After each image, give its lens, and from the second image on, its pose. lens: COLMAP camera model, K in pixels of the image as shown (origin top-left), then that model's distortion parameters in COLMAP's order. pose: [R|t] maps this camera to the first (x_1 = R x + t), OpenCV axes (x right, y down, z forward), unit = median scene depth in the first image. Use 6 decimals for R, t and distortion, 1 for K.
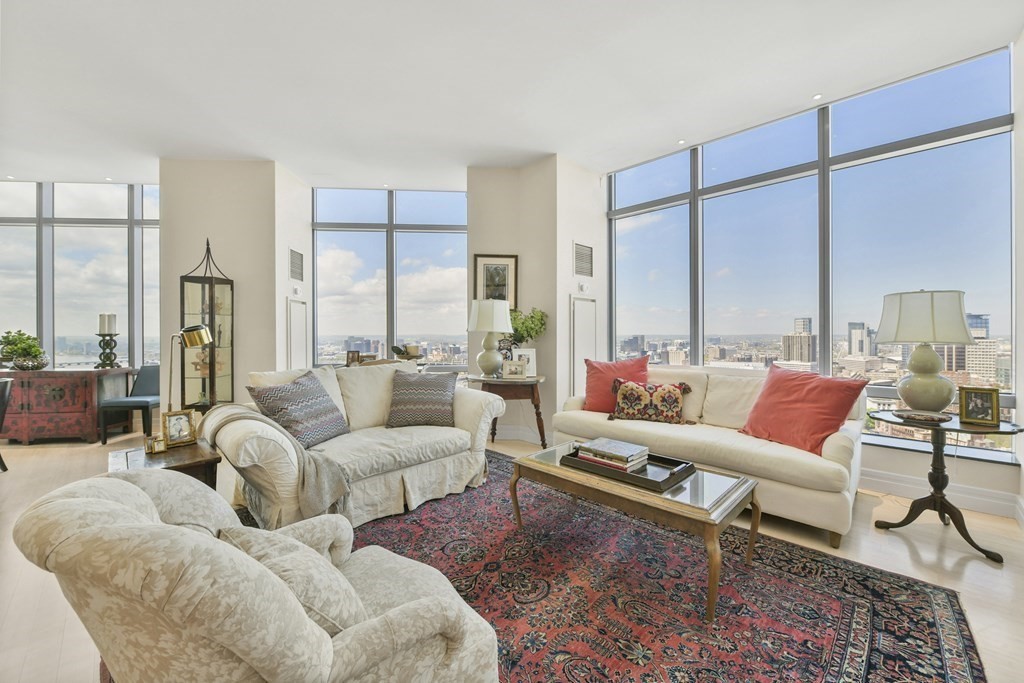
lens RADIAL K [[408.6, 0, 518.1], [0, 408.6, 333.1], [0, 0, 1]] dist [-0.004942, -0.002078]
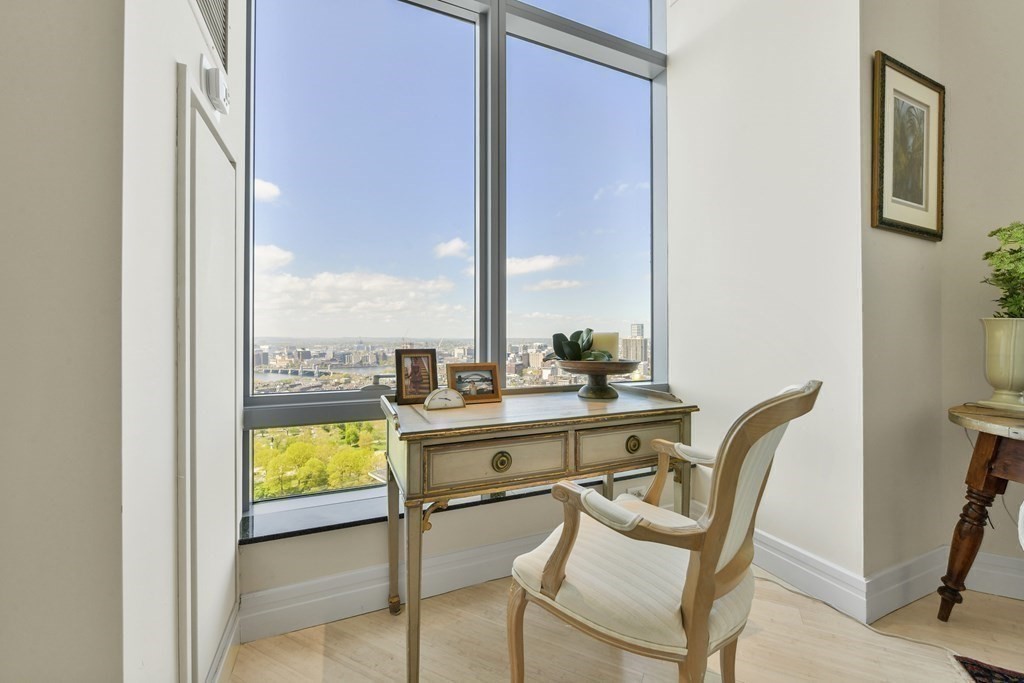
lens RADIAL K [[408.6, 0, 519.3], [0, 408.6, 339.2], [0, 0, 1]] dist [-0.004942, -0.002078]
pose [[0.947675, 0.001219, 0.319234, -0.564529], [-0.003587, 0.999970, 0.006833, 0.043366], [-0.319216, -0.007620, 0.947651, 0.901263]]
